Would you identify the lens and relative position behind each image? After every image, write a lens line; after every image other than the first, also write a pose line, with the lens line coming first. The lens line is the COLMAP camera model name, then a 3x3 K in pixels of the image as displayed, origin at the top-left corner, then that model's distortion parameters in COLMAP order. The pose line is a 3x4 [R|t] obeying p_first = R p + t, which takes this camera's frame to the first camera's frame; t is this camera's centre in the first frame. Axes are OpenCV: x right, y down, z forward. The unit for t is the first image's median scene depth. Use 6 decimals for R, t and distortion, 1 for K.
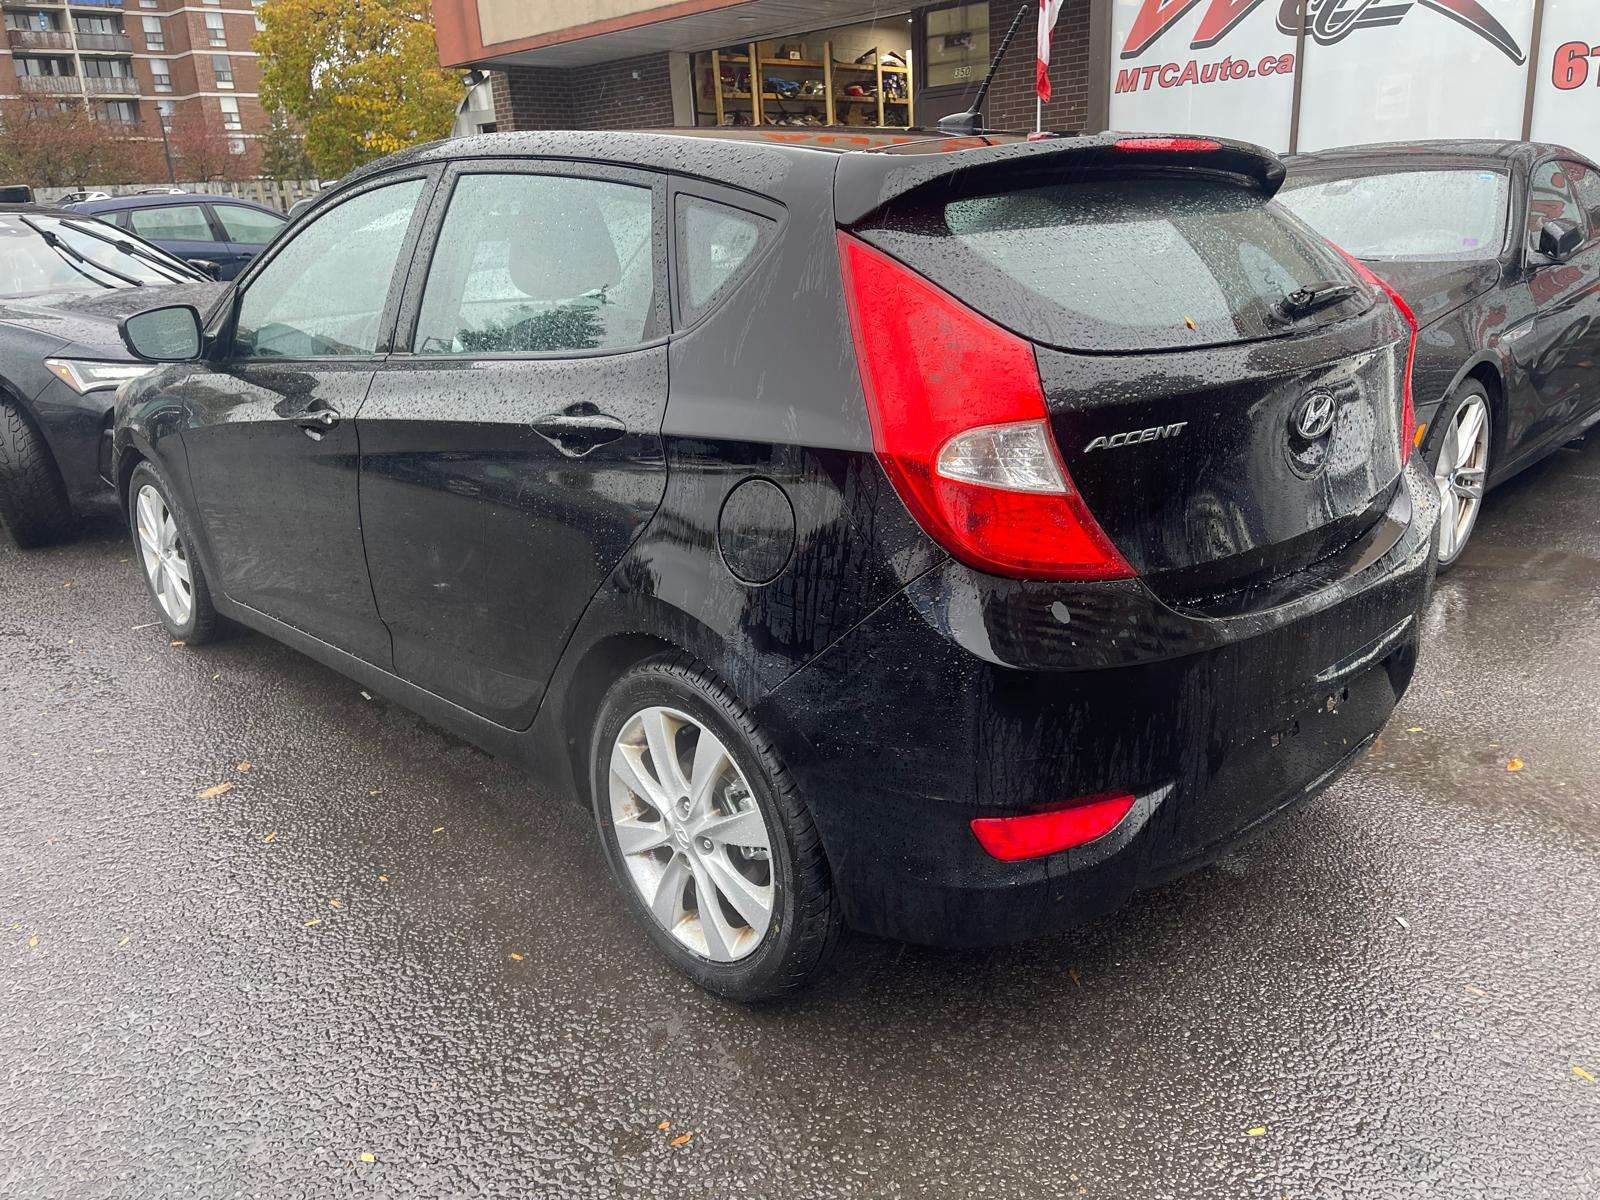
lens RADIAL K [[1191.2, 0, 795.5], [0, 1191.2, 619.8], [0, 0, 1]] dist [0.097886, -0.134740]
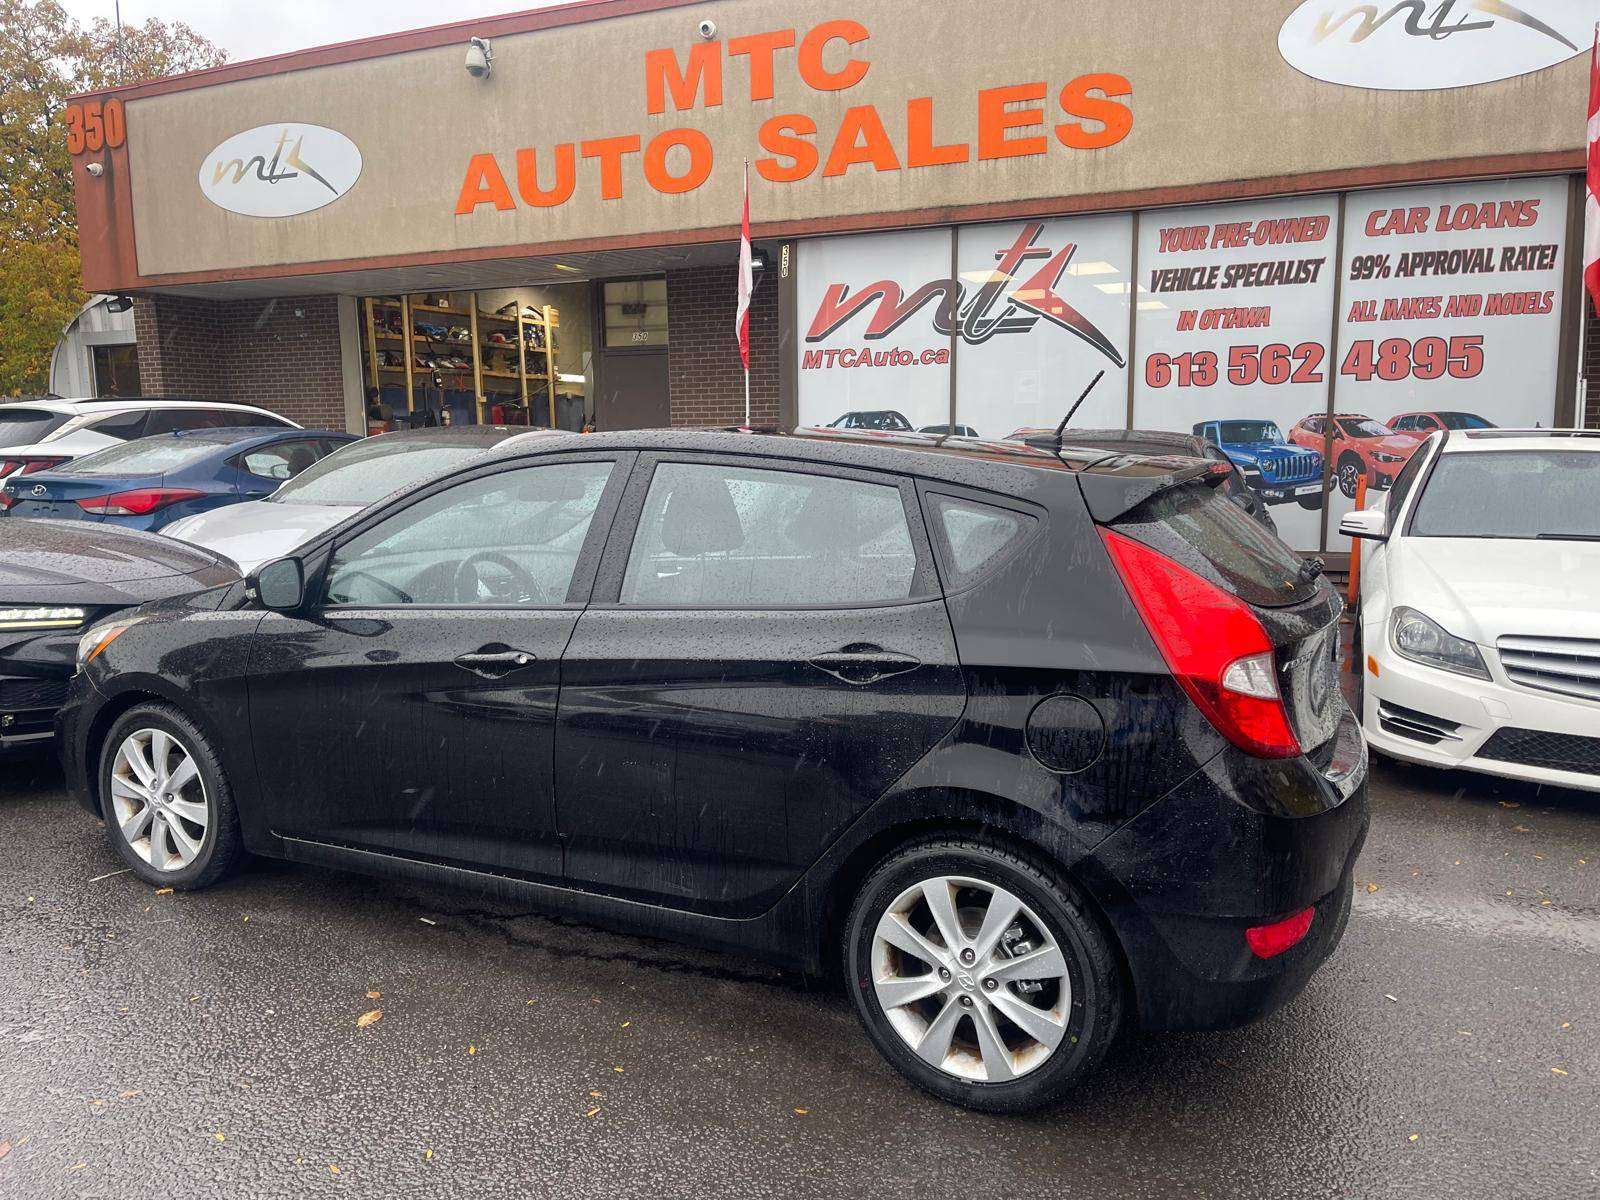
lens RADIAL K [[1176.5, 0, 821.6], [0, 1176.5, 624.2], [0, 0, 1]] dist [0.041364, -0.039506]
pose [[0.947024, -0.011307, 0.320964, -0.104239], [0.068688, 0.983387, -0.168025, 0.001683], [-0.313732, 0.181170, 0.932067, -0.029511]]
